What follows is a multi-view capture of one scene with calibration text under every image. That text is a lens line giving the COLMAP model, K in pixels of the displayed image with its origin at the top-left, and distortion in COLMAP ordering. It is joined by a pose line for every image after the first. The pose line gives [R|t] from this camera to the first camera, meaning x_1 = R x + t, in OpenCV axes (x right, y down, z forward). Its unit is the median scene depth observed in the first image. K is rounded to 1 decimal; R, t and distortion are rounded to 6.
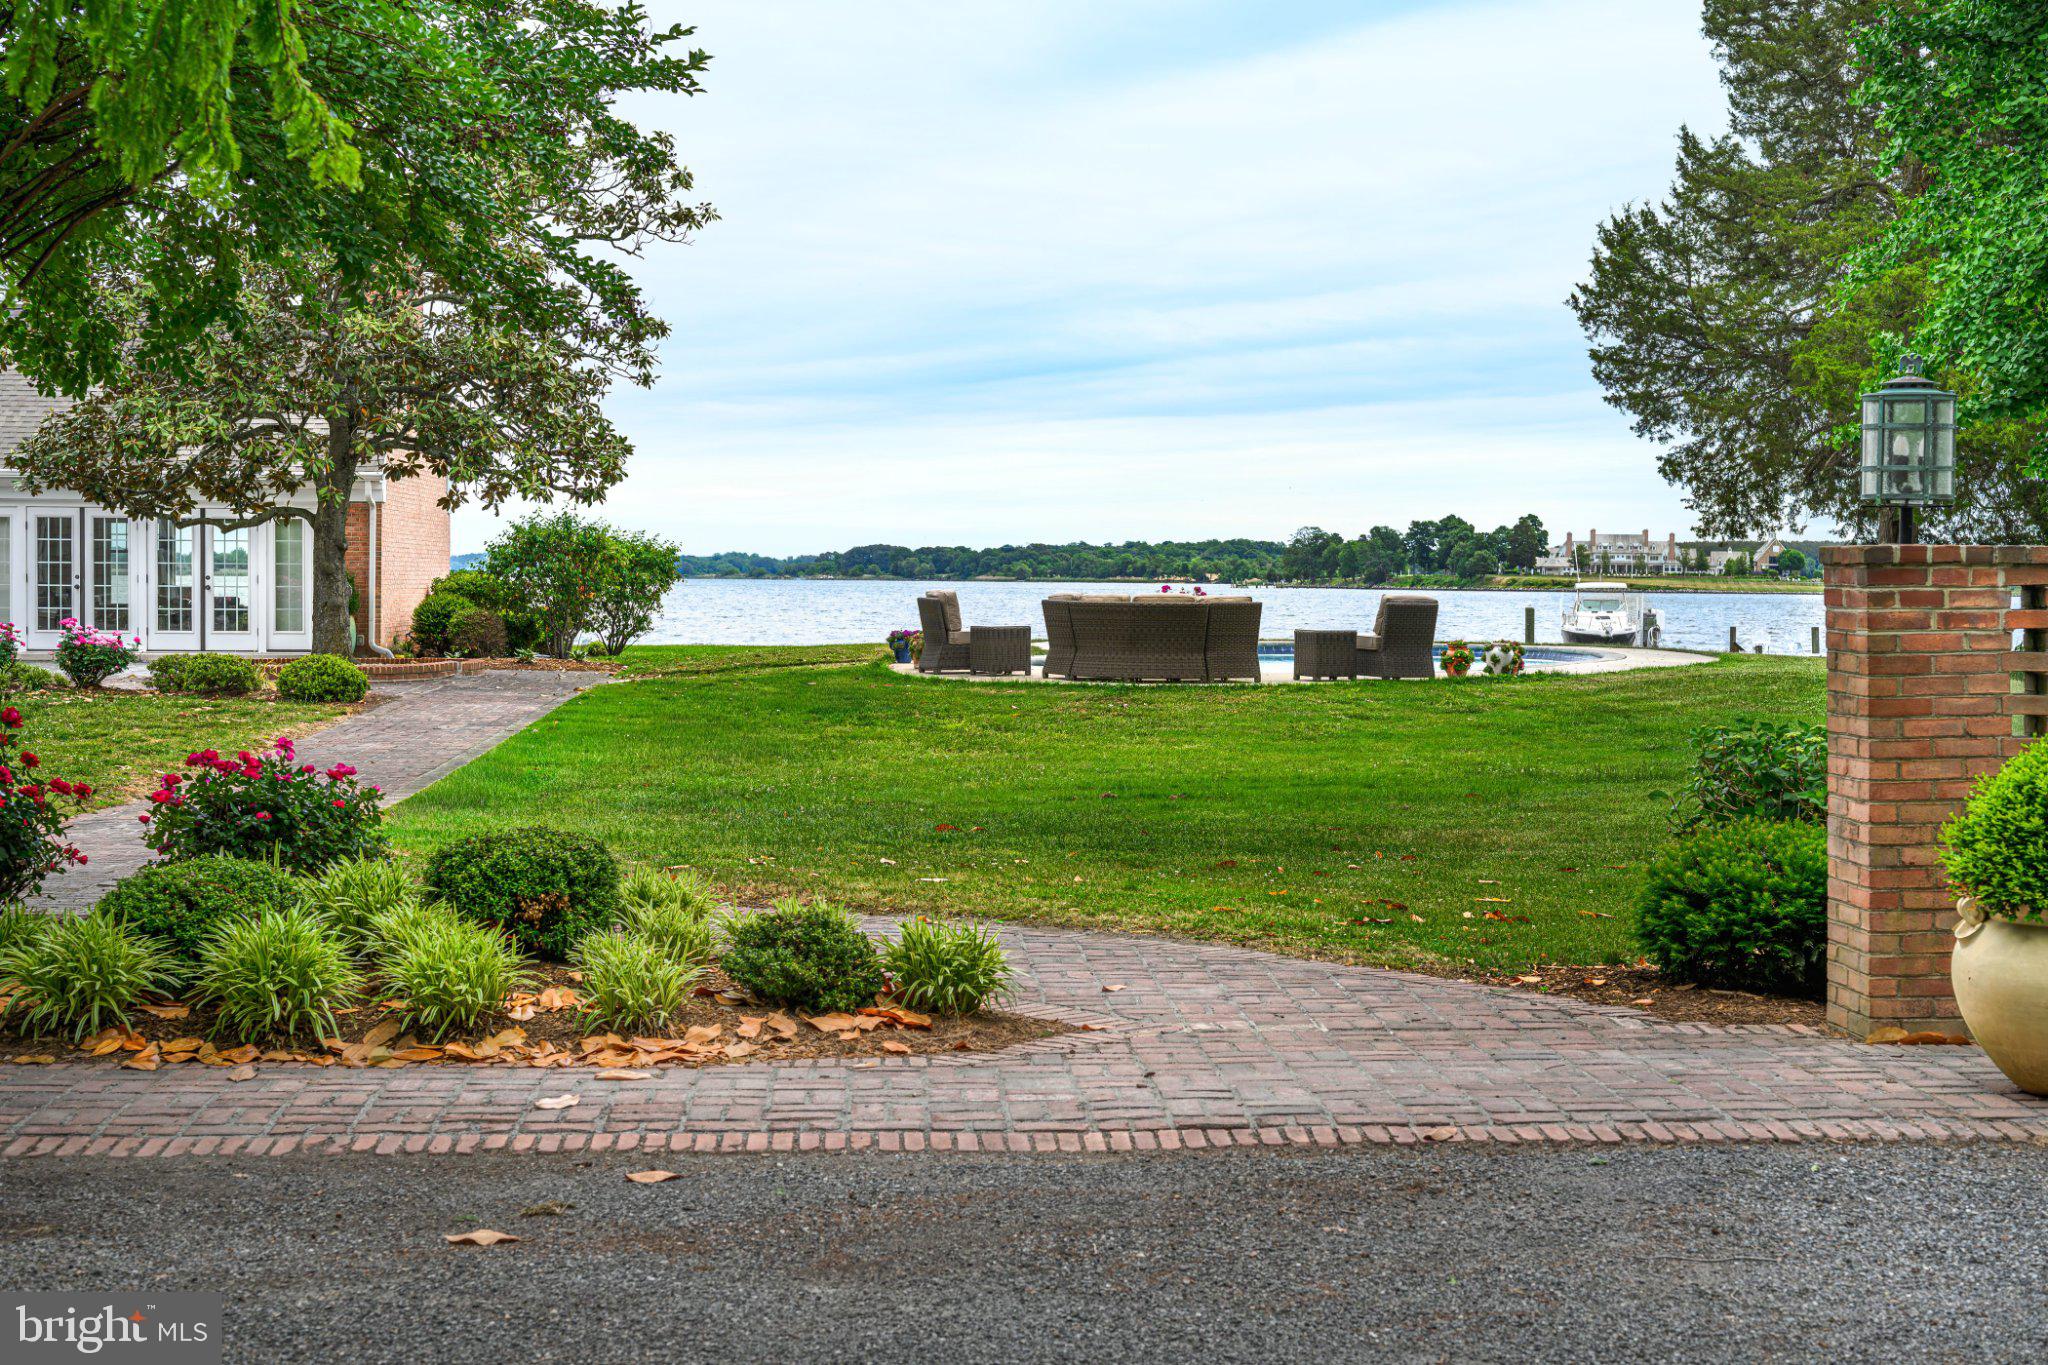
lens RADIAL K [[2944.0, 0, 1024.0], [0, 2944.0, 682.5], [0, 0, 1]] dist [0.005713, -0.001845]
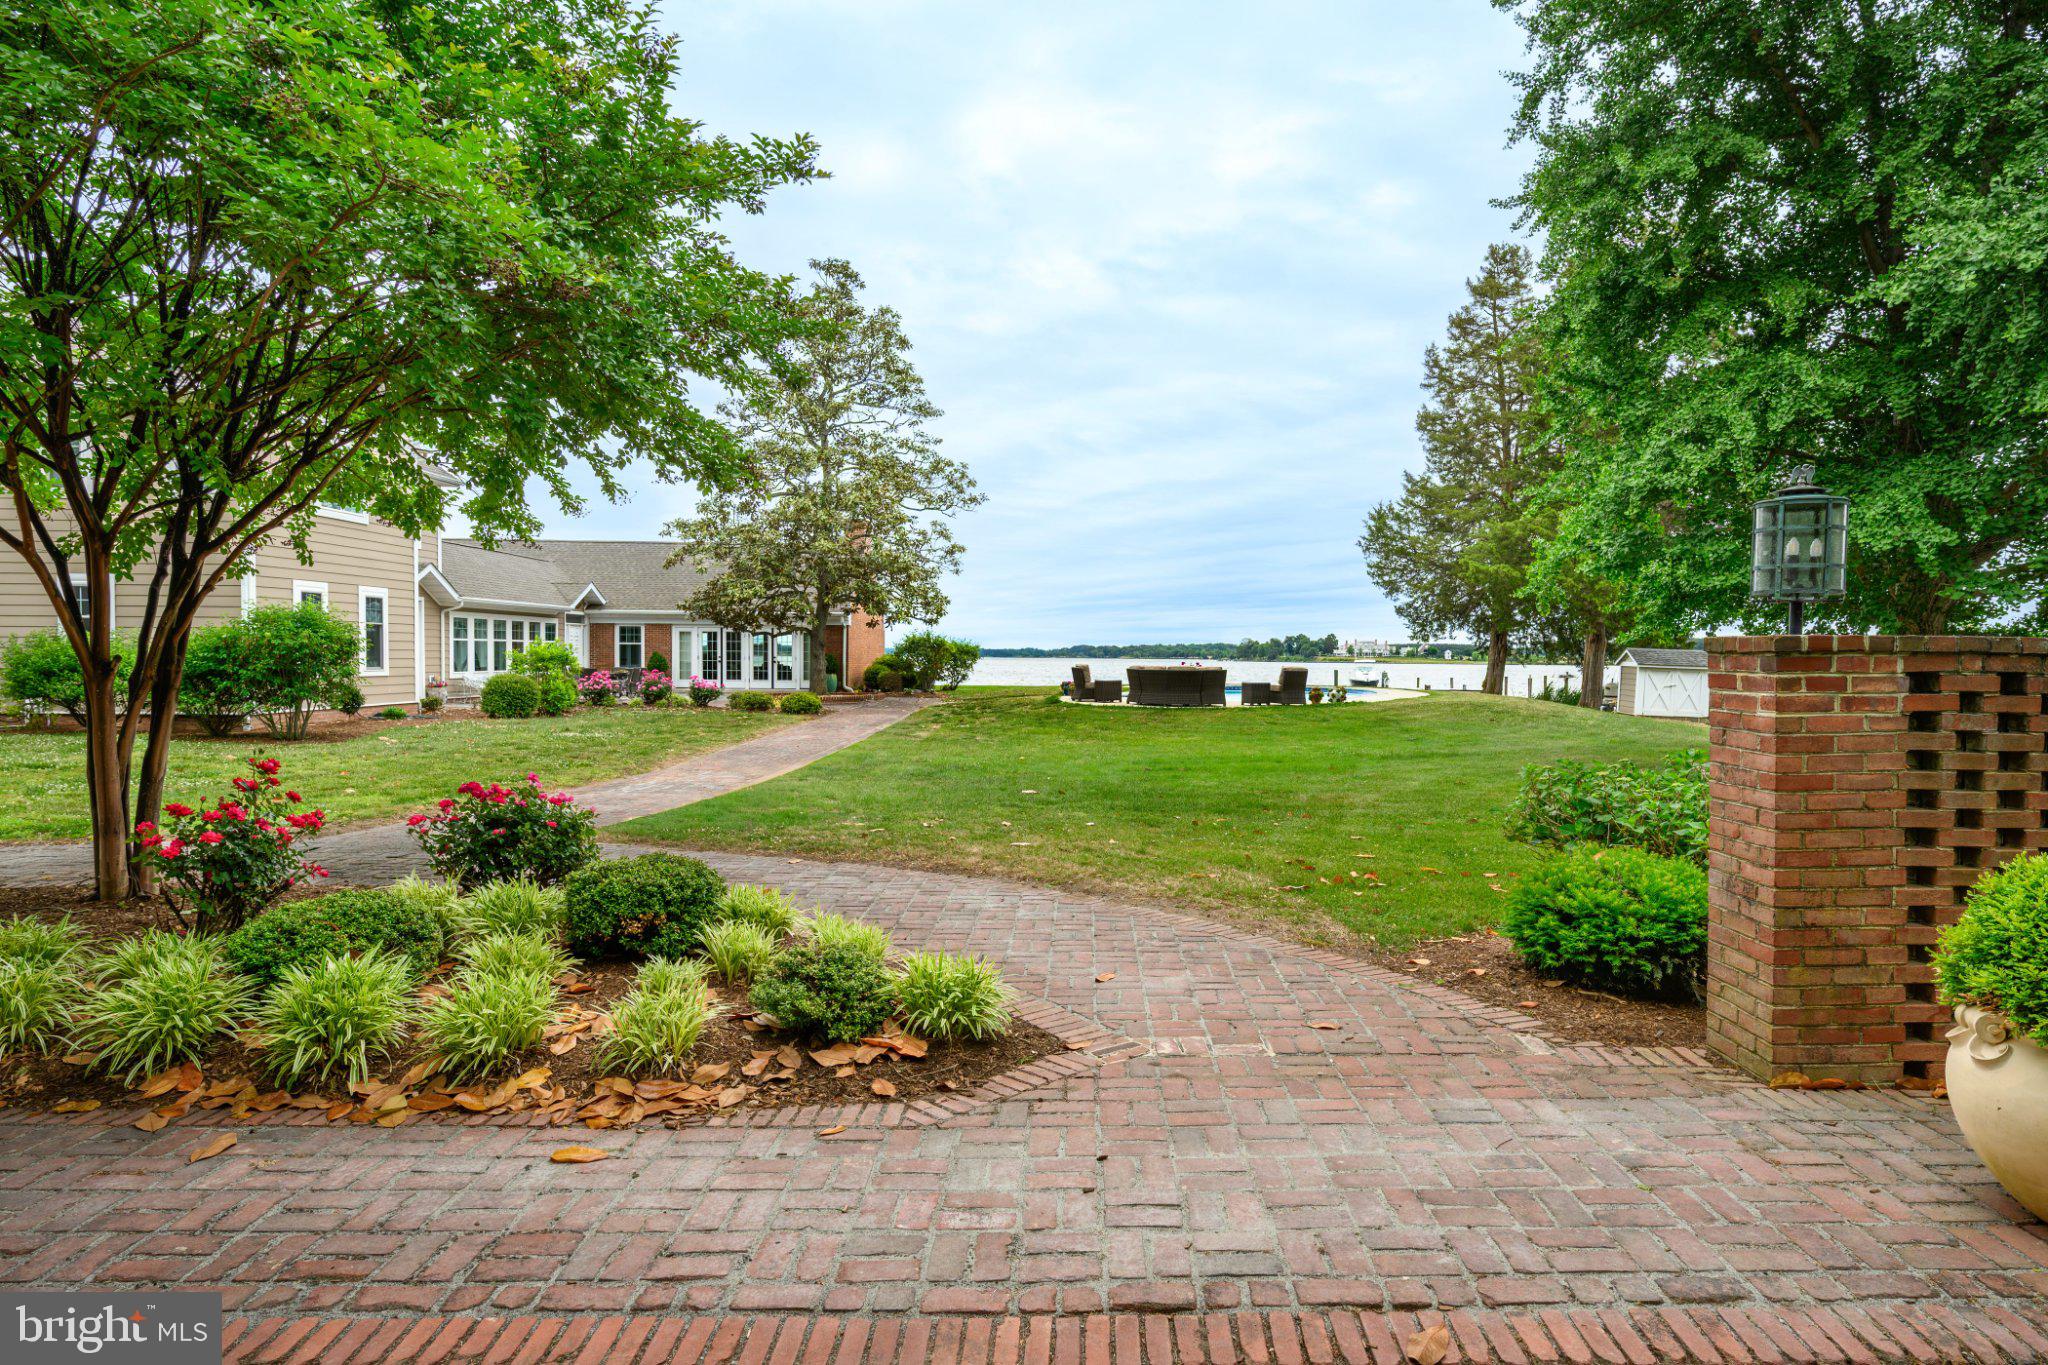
lens RADIAL K [[951.3, 0, 1076.0], [0, 951.3, 708.6], [0, 0, 1]] dist [0.000081, -0.000023]
pose [[0.996907, 0.005565, -0.078399, 0.023957], [-0.004077, 0.999809, 0.019137, -0.011060], [0.078491, -0.018758, 0.996738, 0.277916]]
